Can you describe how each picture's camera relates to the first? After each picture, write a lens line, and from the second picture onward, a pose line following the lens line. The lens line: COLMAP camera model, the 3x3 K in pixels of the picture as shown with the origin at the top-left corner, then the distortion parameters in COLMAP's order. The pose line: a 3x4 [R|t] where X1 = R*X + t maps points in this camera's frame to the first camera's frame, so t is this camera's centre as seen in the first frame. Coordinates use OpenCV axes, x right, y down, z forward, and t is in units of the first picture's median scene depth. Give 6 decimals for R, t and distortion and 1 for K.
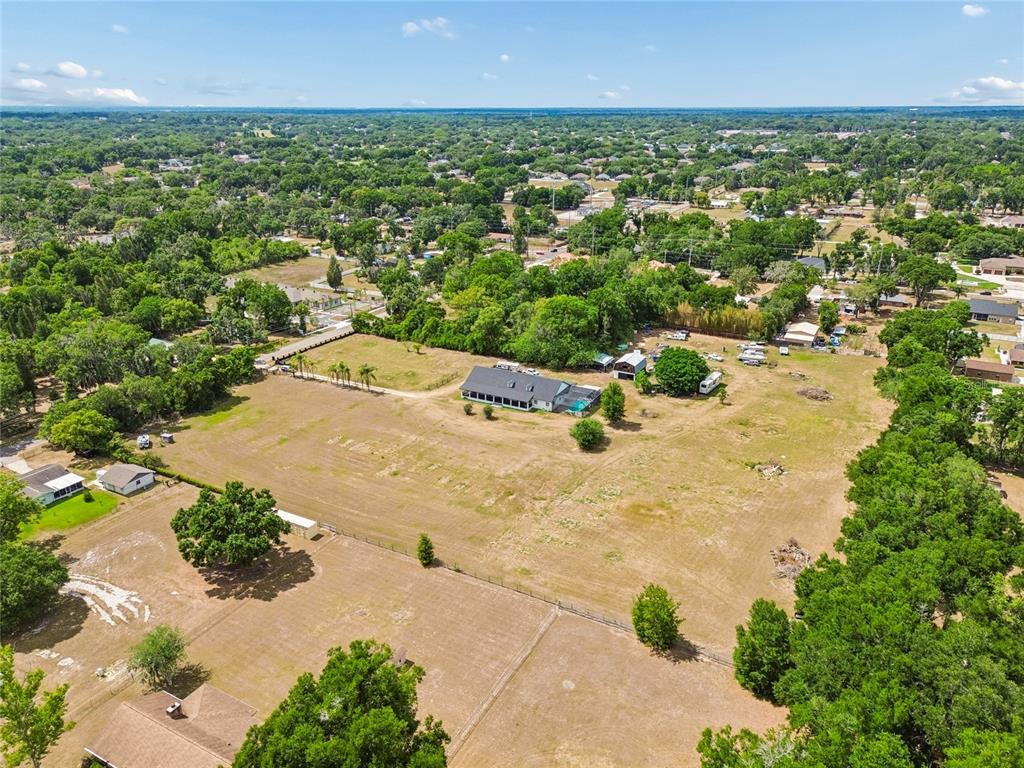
lens RADIAL K [[727.3, 0, 514.0], [0, 727.3, 383.4], [0, 0, 1]] dist [0.057462, -0.051479]
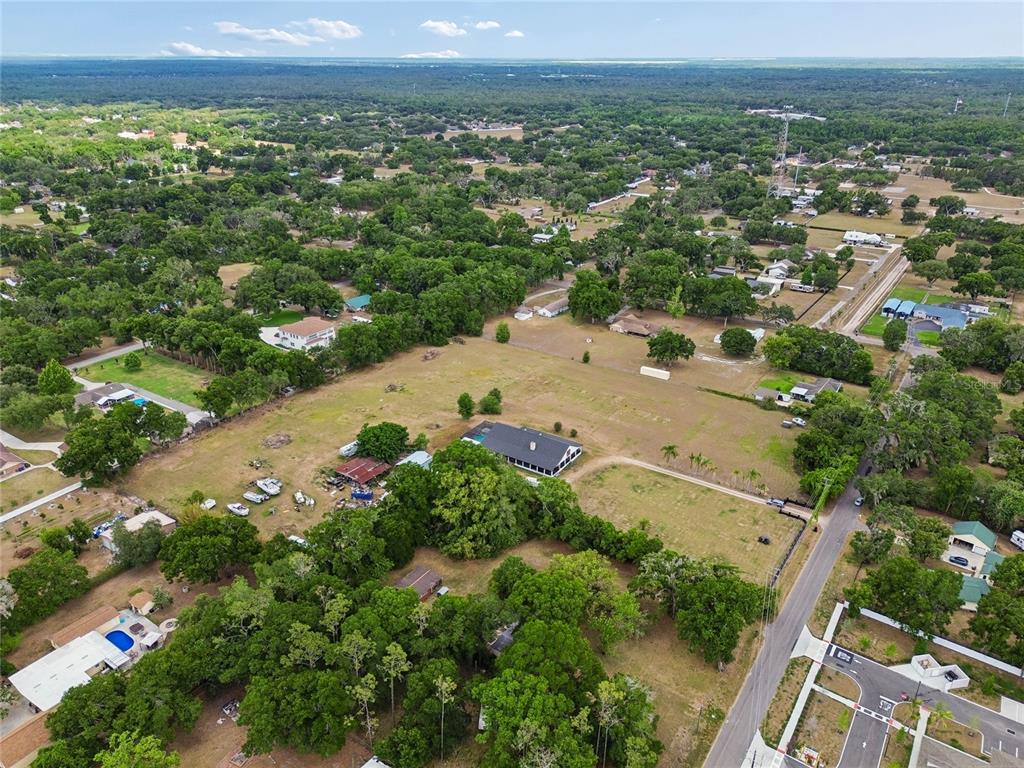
lens RADIAL K [[730.9, 0, 512.0], [0, 730.9, 384.0], [0, 0, 1]] dist [0.064780, -0.065228]
pose [[-0.995015, -0.041797, 0.090541, -0.059034], [0.034163, 0.710114, 0.703257, -0.797244], [-0.093688, 0.702845, -0.705147, 1.602637]]
